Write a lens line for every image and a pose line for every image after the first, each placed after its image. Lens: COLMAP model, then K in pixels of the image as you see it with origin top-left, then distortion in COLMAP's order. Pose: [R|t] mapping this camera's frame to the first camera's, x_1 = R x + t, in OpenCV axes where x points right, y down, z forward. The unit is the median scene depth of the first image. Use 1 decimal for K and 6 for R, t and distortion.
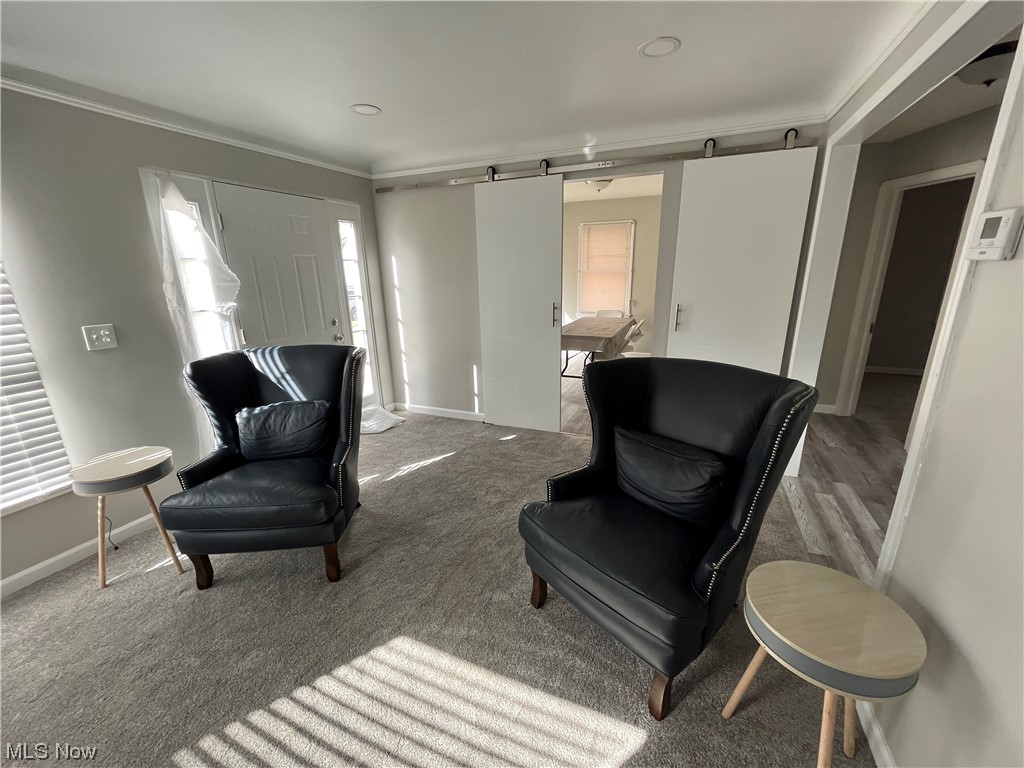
lens RADIAL K [[412.5, 0, 510.2], [0, 412.5, 384.9], [0, 0, 1]] dist [-0.002360, -0.000234]
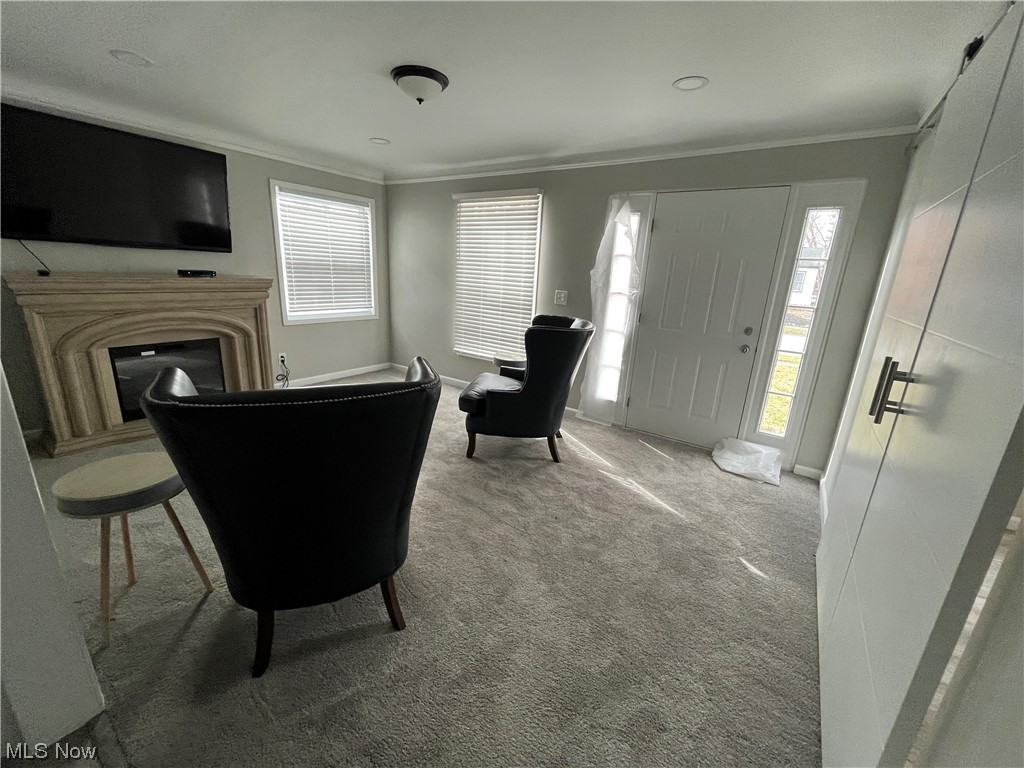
lens RADIAL K [[412.5, 0, 510.2], [0, 412.5, 384.9], [0, 0, 1]] dist [-0.002360, -0.000234]
pose [[-0.200937, 0.273695, -0.940593, 0.741352], [-0.310439, 0.892896, 0.326135, -0.255843], [0.929113, 0.357529, -0.094450, 0.951909]]
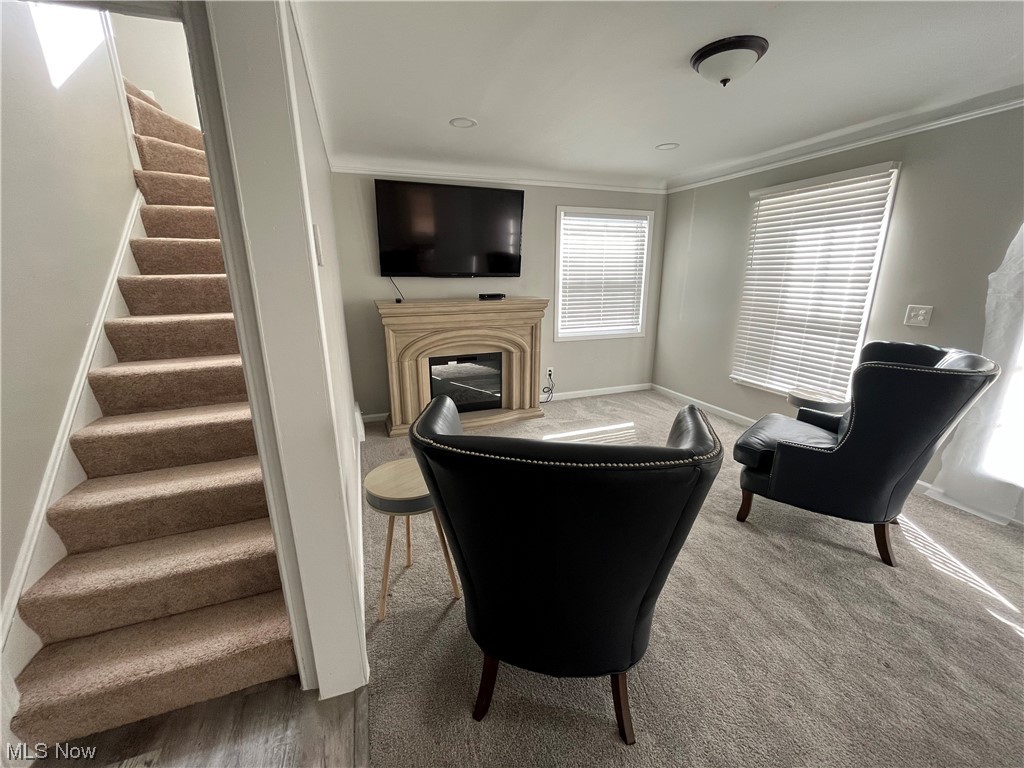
lens RADIAL K [[412.5, 0, 510.2], [0, 412.5, 384.9], [0, 0, 1]] dist [-0.002360, -0.000234]
pose [[-0.728819, 0.198848, -0.655197, 0.620298], [-0.165989, 0.877046, 0.450819, -0.247303], [0.664282, 0.437321, -0.606201, 0.882547]]
